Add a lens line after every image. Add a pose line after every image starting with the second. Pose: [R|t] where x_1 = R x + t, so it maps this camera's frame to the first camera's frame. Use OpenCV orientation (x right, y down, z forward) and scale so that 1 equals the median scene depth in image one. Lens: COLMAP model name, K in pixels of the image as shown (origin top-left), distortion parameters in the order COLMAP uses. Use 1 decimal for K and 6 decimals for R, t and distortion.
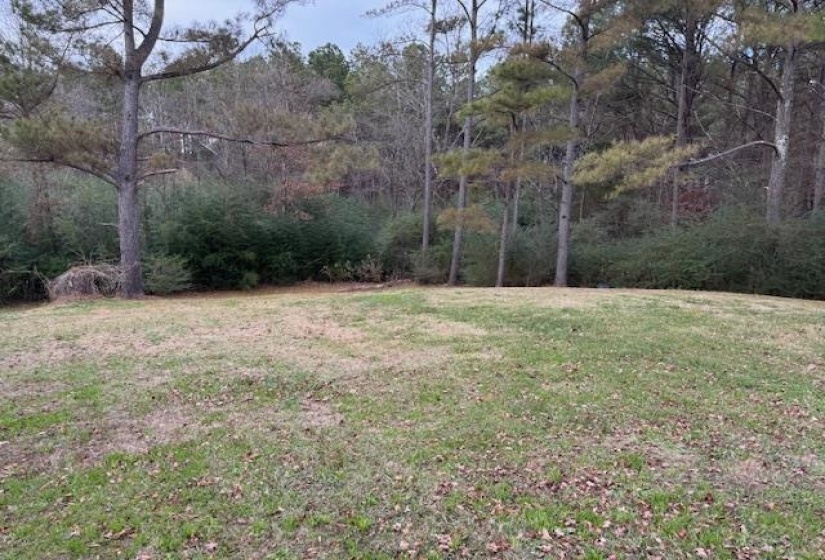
lens RADIAL K [[592.5, 0, 410.4], [0, 592.5, 296.1], [0, 0, 1]] dist [0.005817, 0.004606]
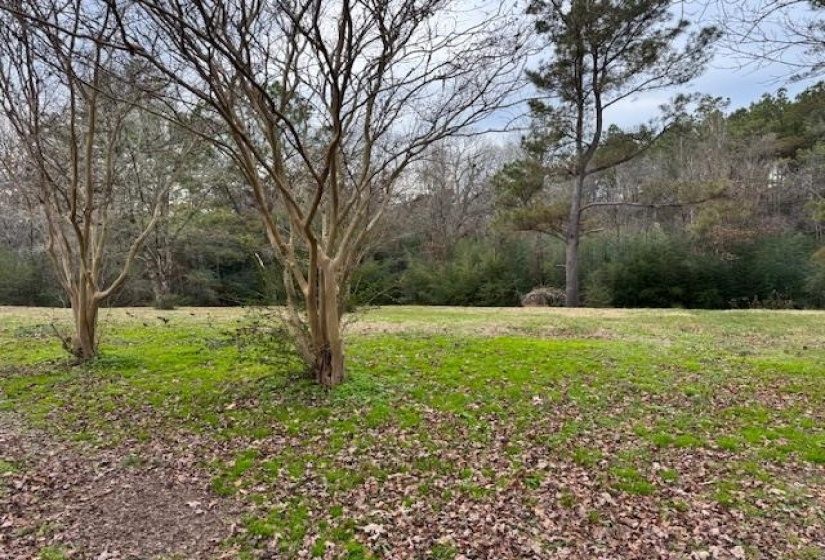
lens RADIAL K [[577.8, 0, 414.0], [0, 577.8, 284.0], [0, 0, 1]] dist [0.065775, -0.089623]
pose [[0.686322, 0.000423, -0.727298, 0.369668], [-0.072965, 0.994995, -0.068274, 0.067580], [0.723629, 0.099925, 0.682918, -0.366450]]
